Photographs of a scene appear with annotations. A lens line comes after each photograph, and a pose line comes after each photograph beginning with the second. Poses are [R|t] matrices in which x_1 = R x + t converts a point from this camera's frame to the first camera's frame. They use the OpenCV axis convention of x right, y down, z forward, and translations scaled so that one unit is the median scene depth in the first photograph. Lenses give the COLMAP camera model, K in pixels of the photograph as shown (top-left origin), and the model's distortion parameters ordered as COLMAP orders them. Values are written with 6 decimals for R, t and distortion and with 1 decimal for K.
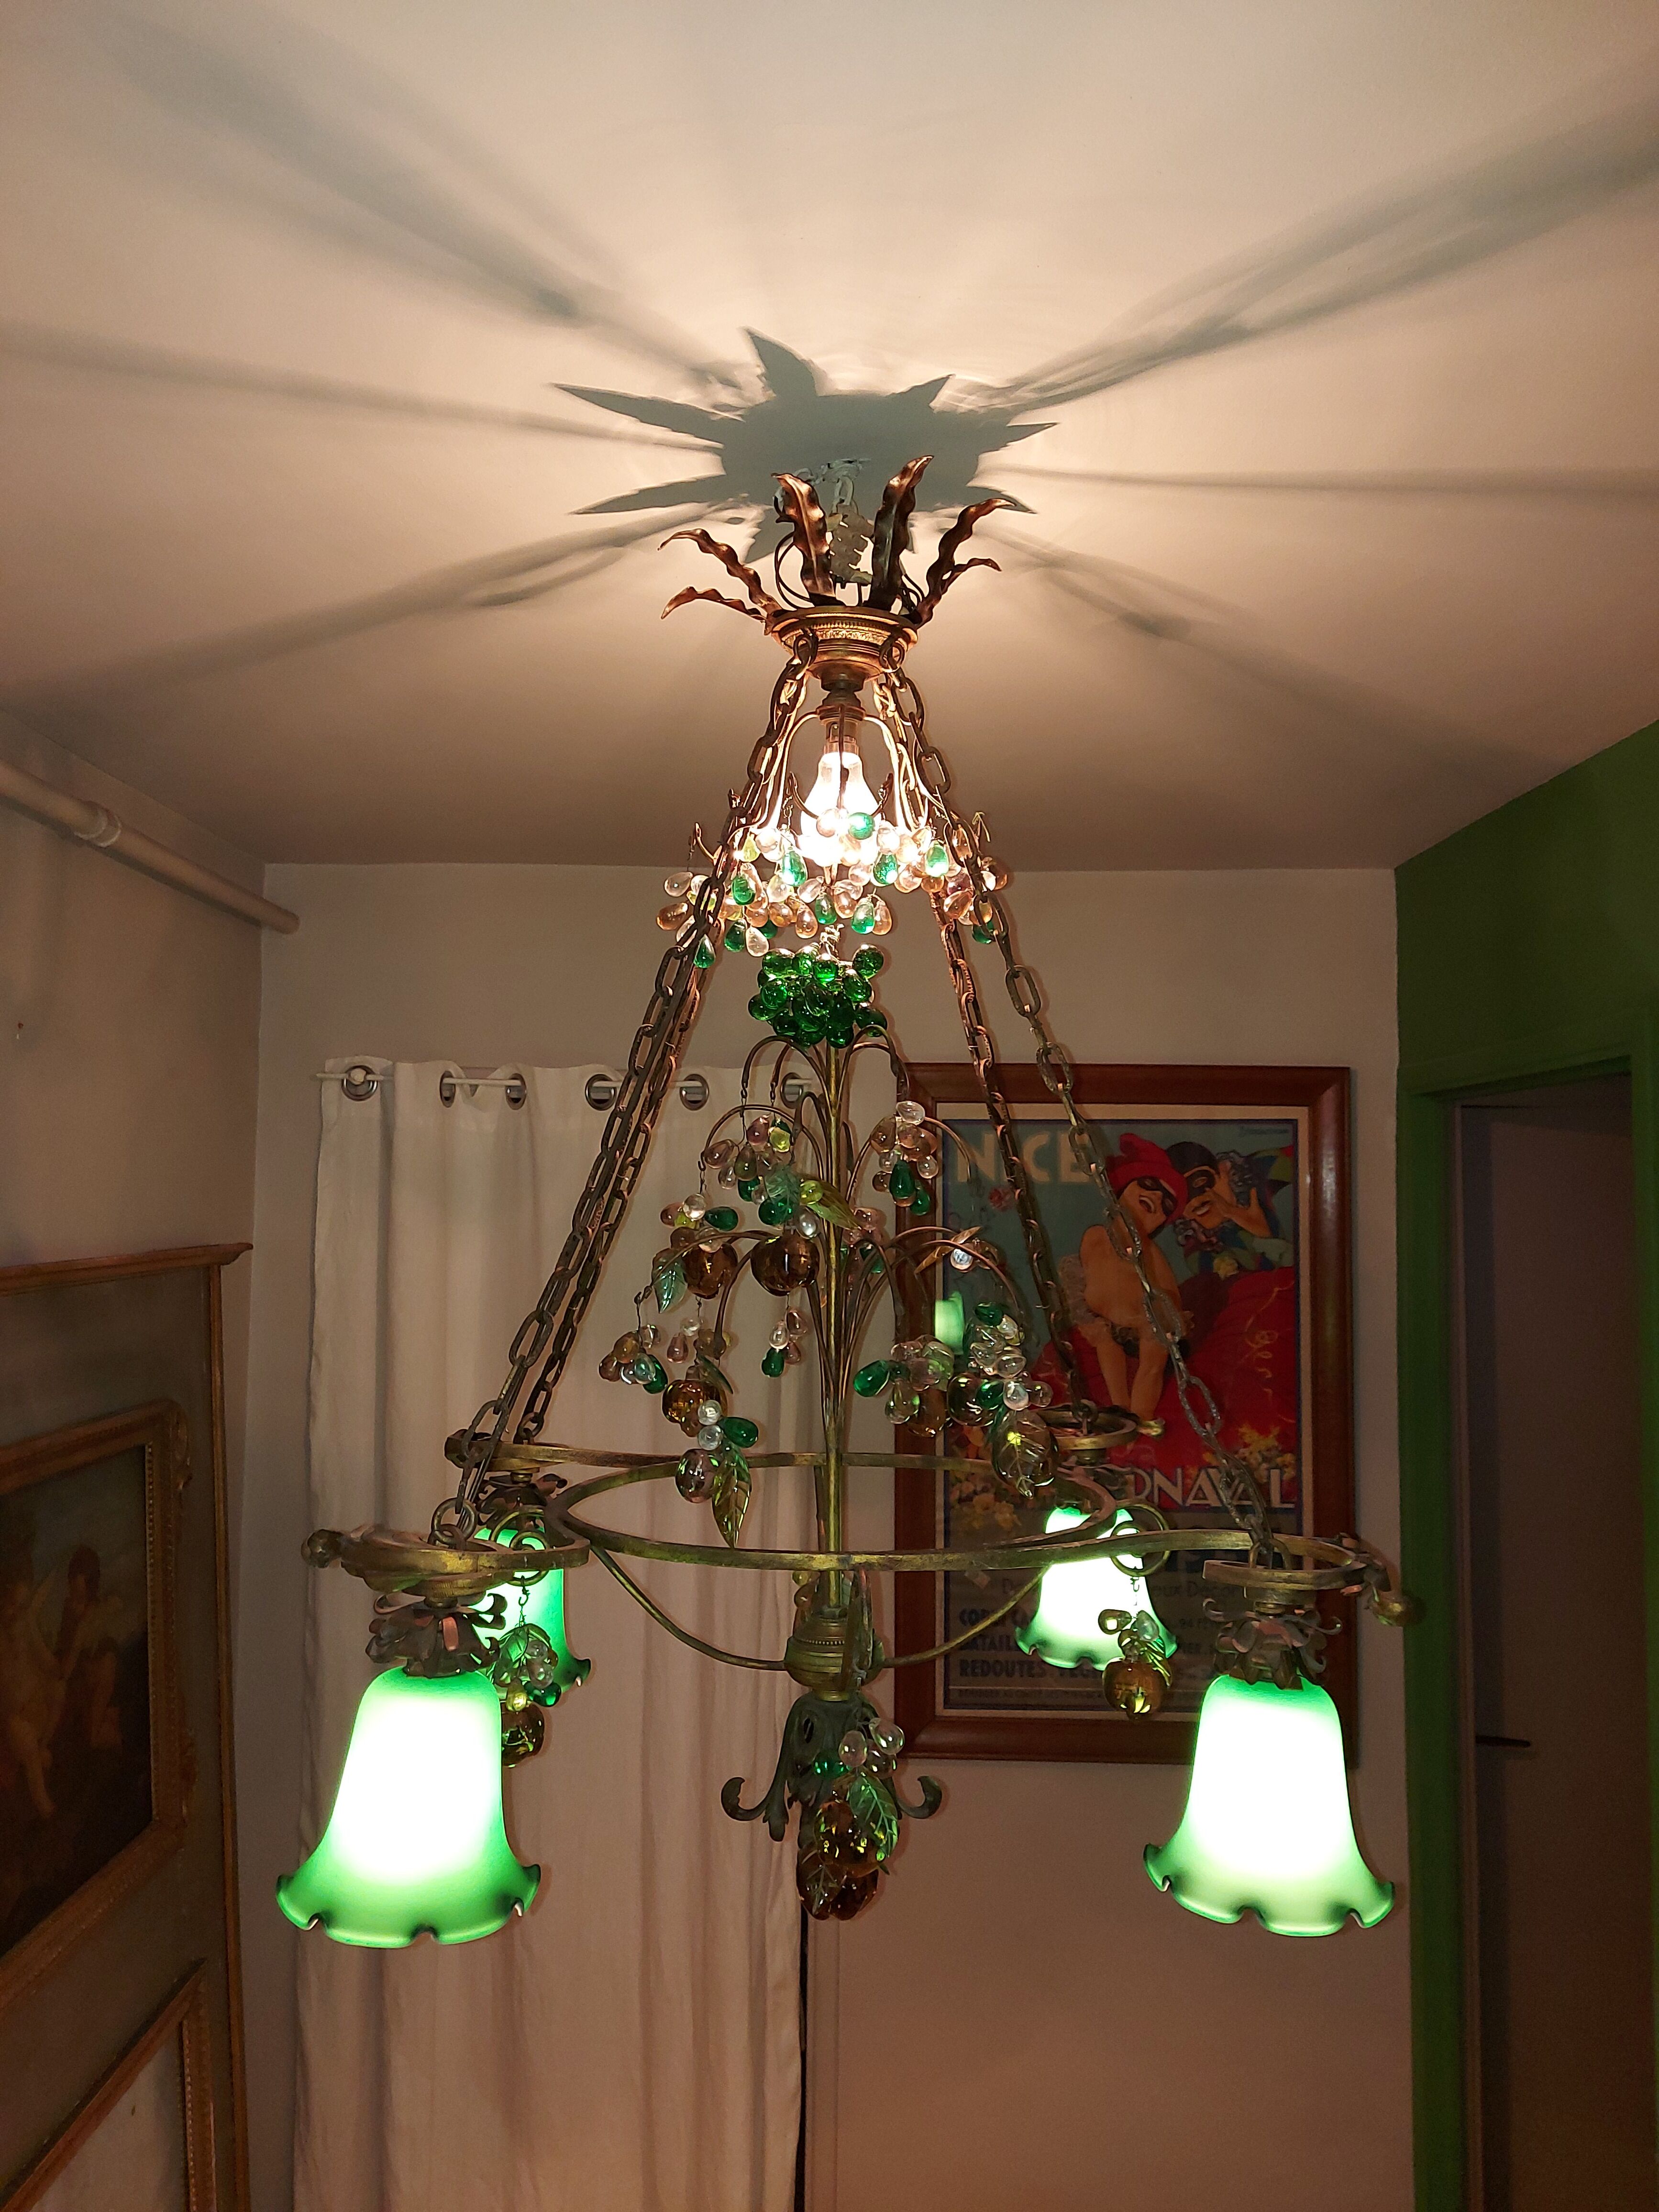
lens RADIAL K [[1593.3, 0, 823.5], [0, 1593.3, 1098.3], [0, 0, 1]] dist [0.066541, -0.072179]
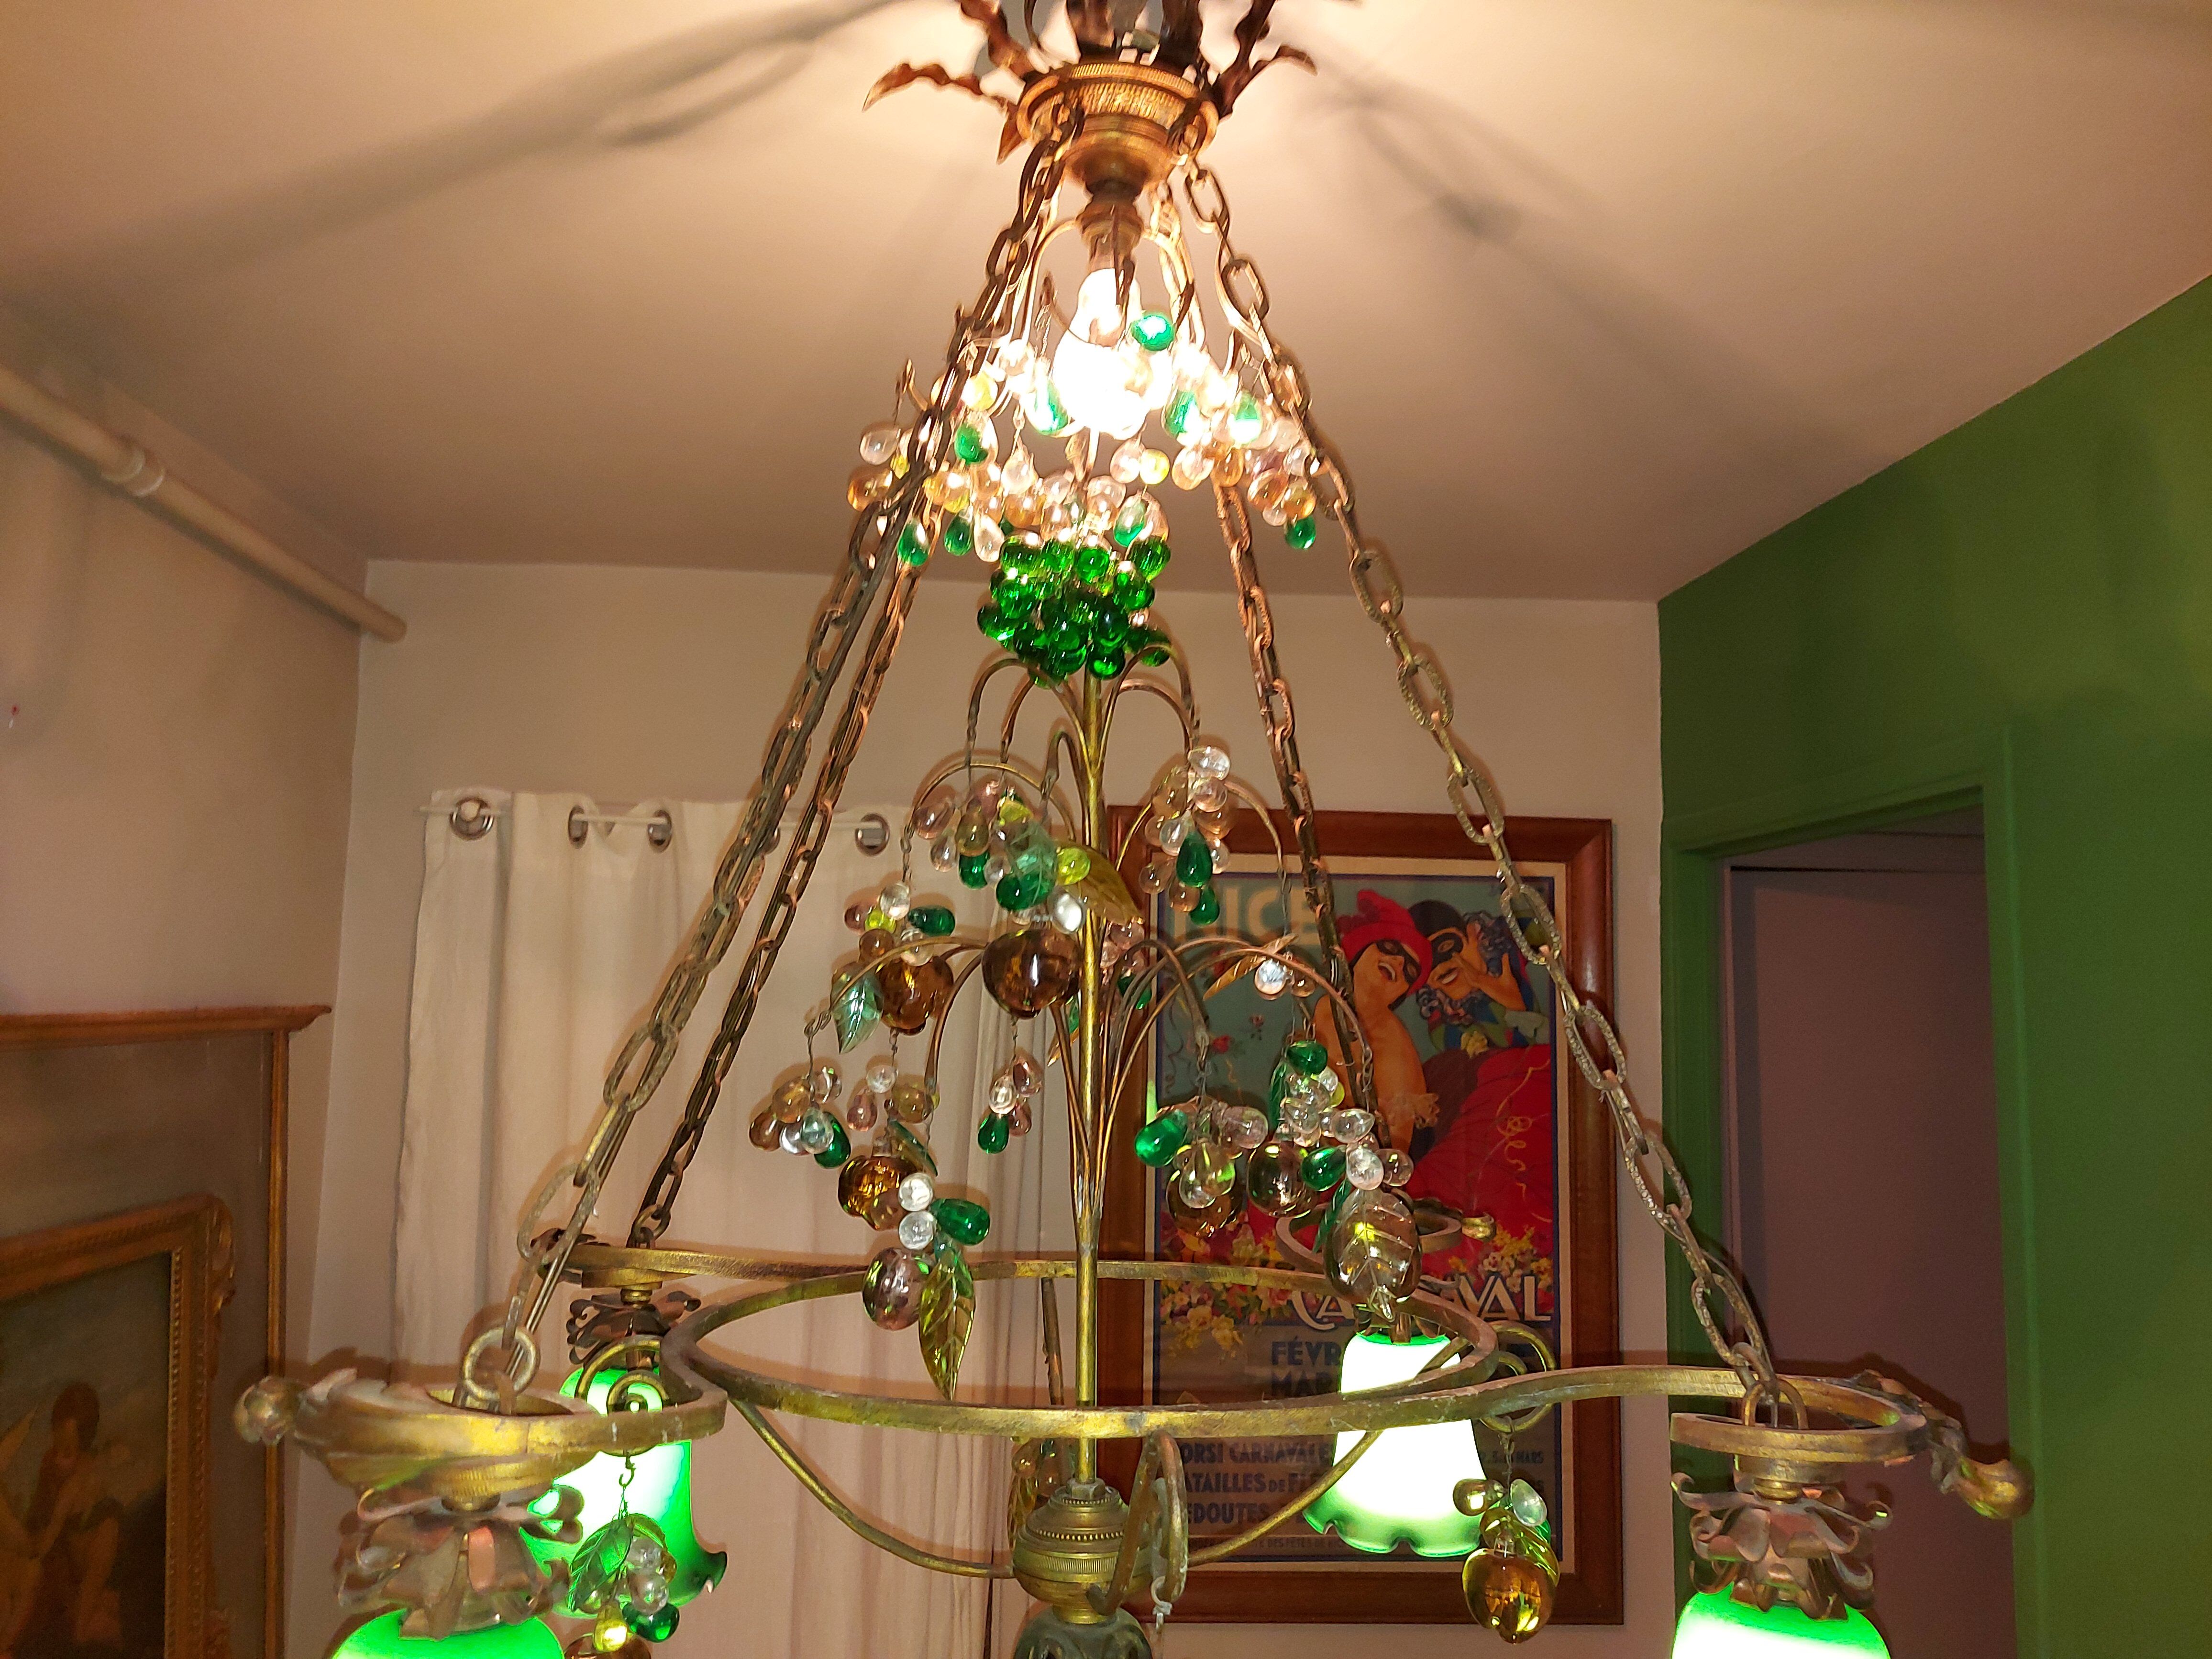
lens RADIAL K [[1593.3, 0, 1104.6], [0, 1593.3, 826.2], [0, 0, 1]] dist [0.066541, -0.072179]
pose [[0.997165, 0.018259, 0.072992, -0.018866], [-0.014801, 0.998755, -0.047645, 0.031402], [-0.073771, 0.046430, 0.996194, 0.134361]]
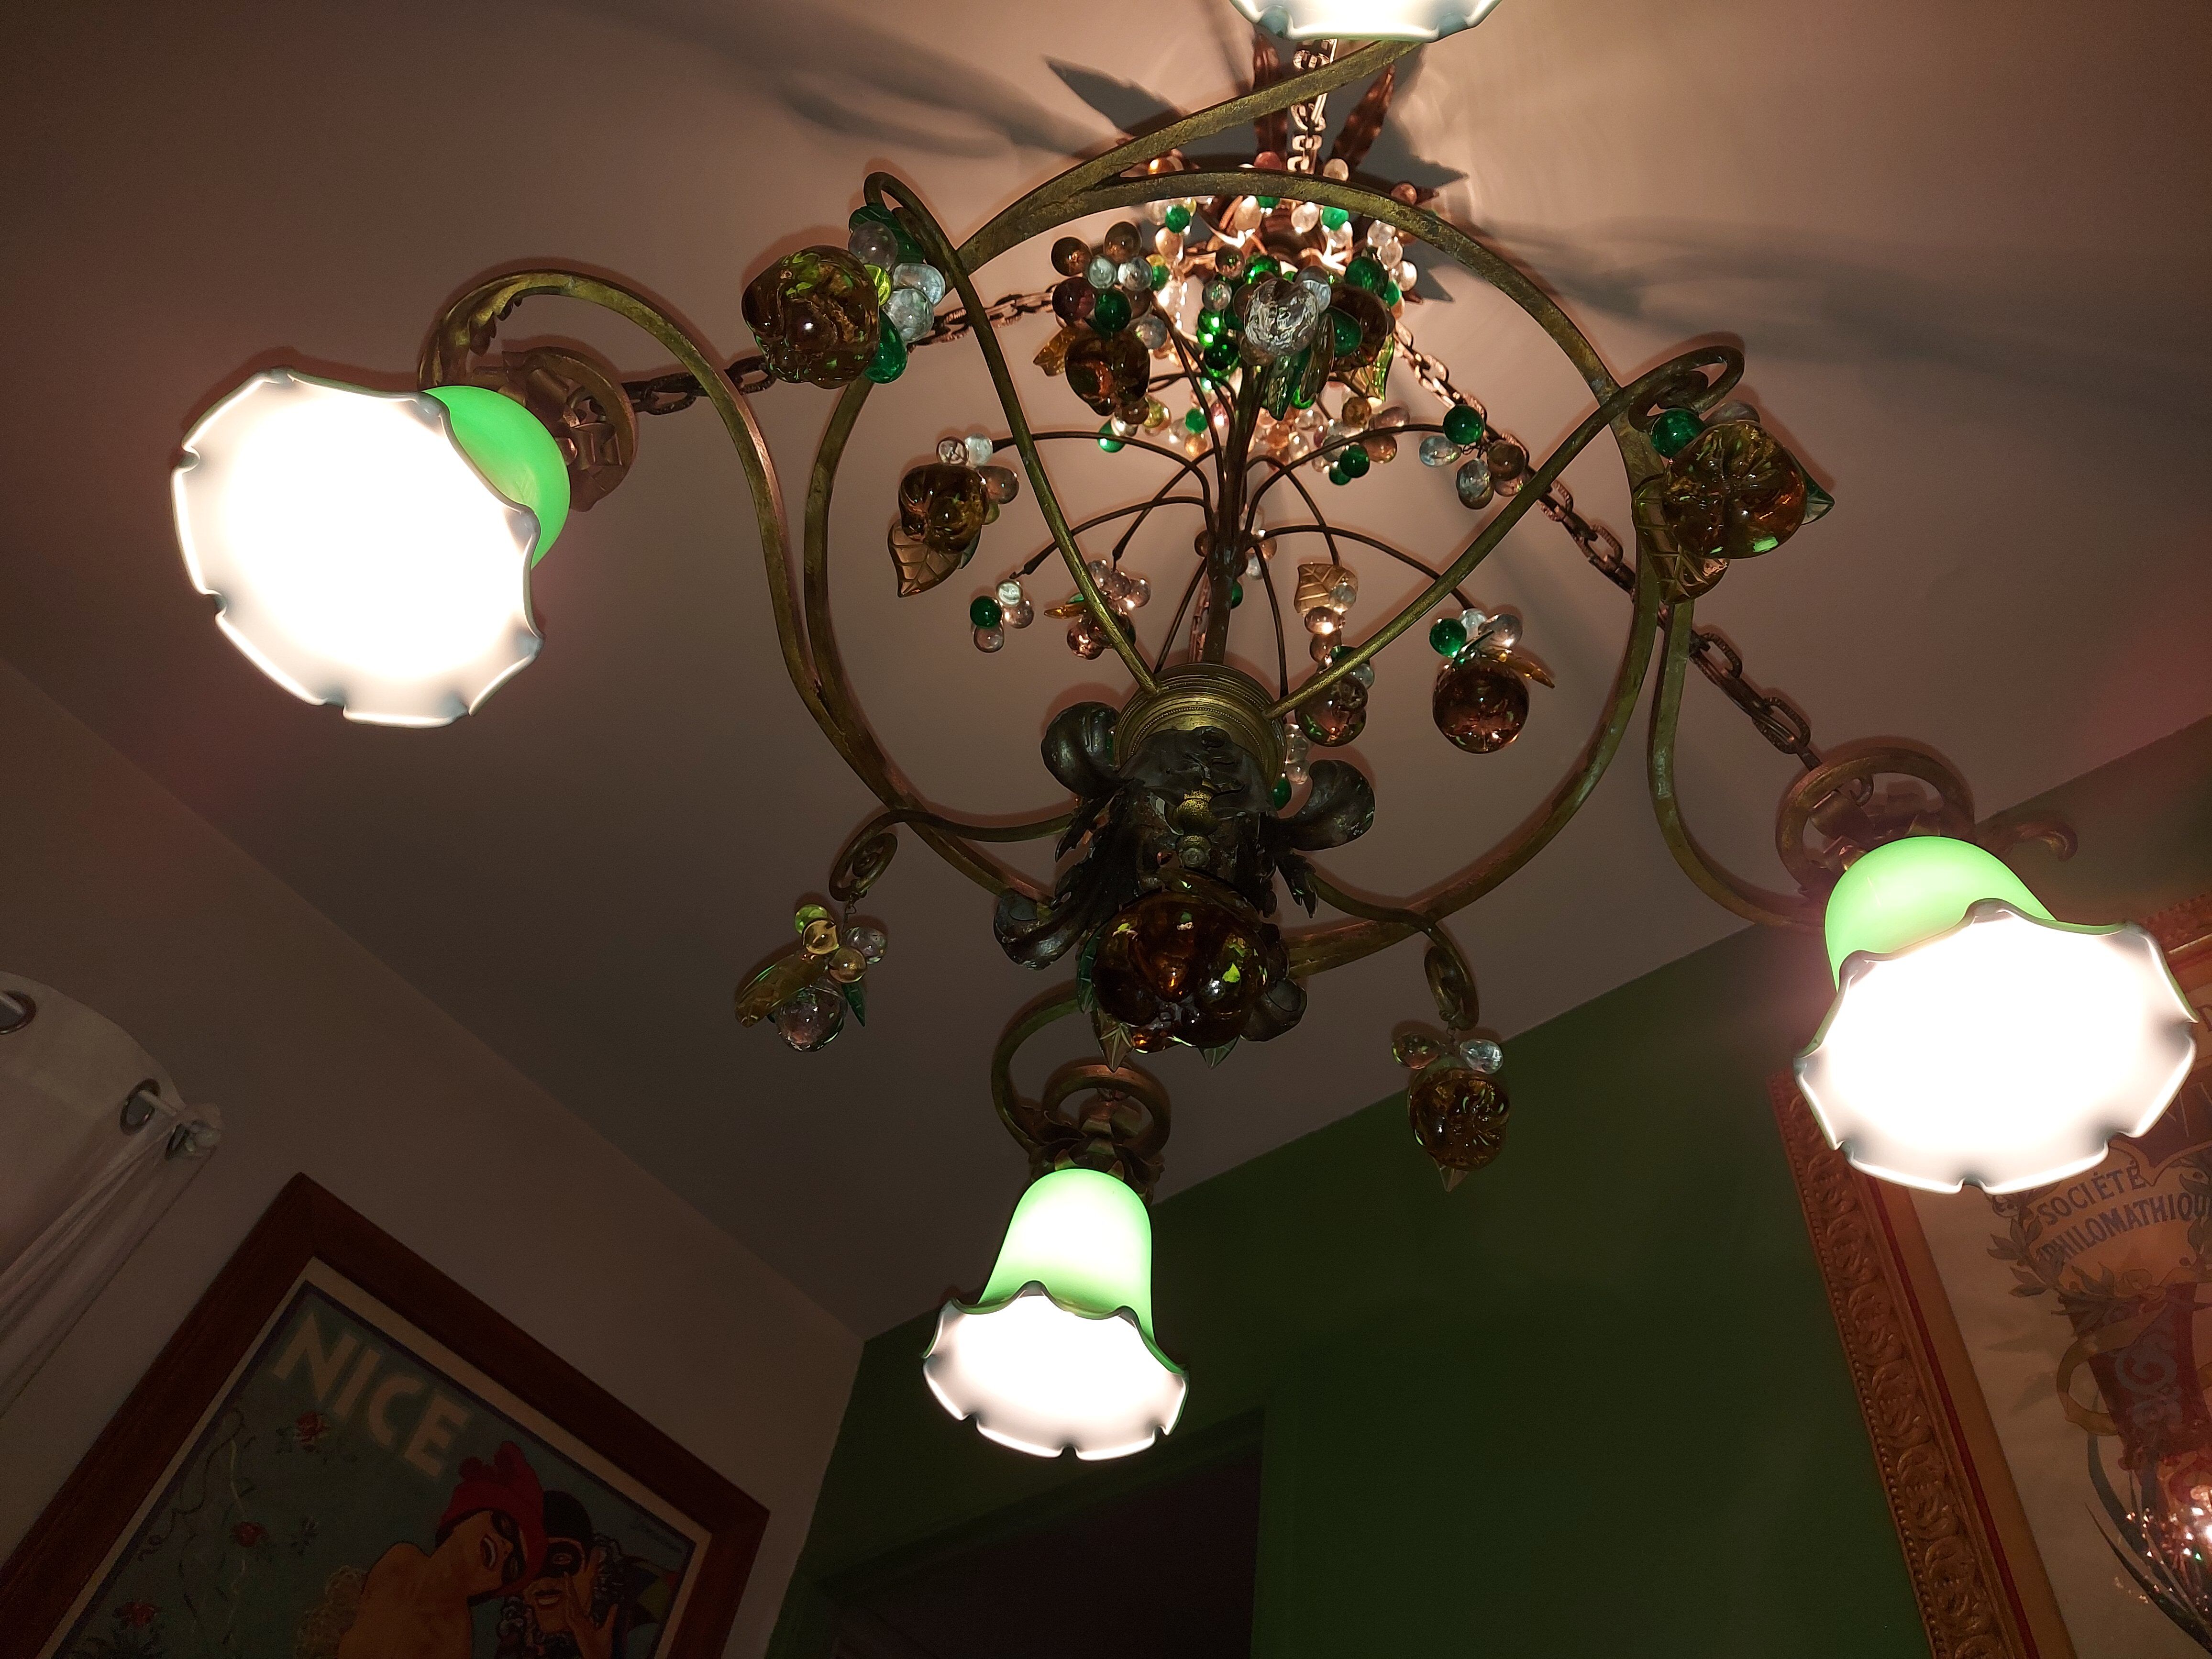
lens RADIAL K [[1593.3, 0, 1121.7], [0, 1593.3, 838.5], [0, 0, 1]] dist [0.066541, -0.072179]
pose [[0.633185, 0.669960, 0.387596, -0.097439], [-0.175729, 0.612126, -0.770987, 0.369903], [-0.753788, 0.420065, 0.505320, 0.332401]]
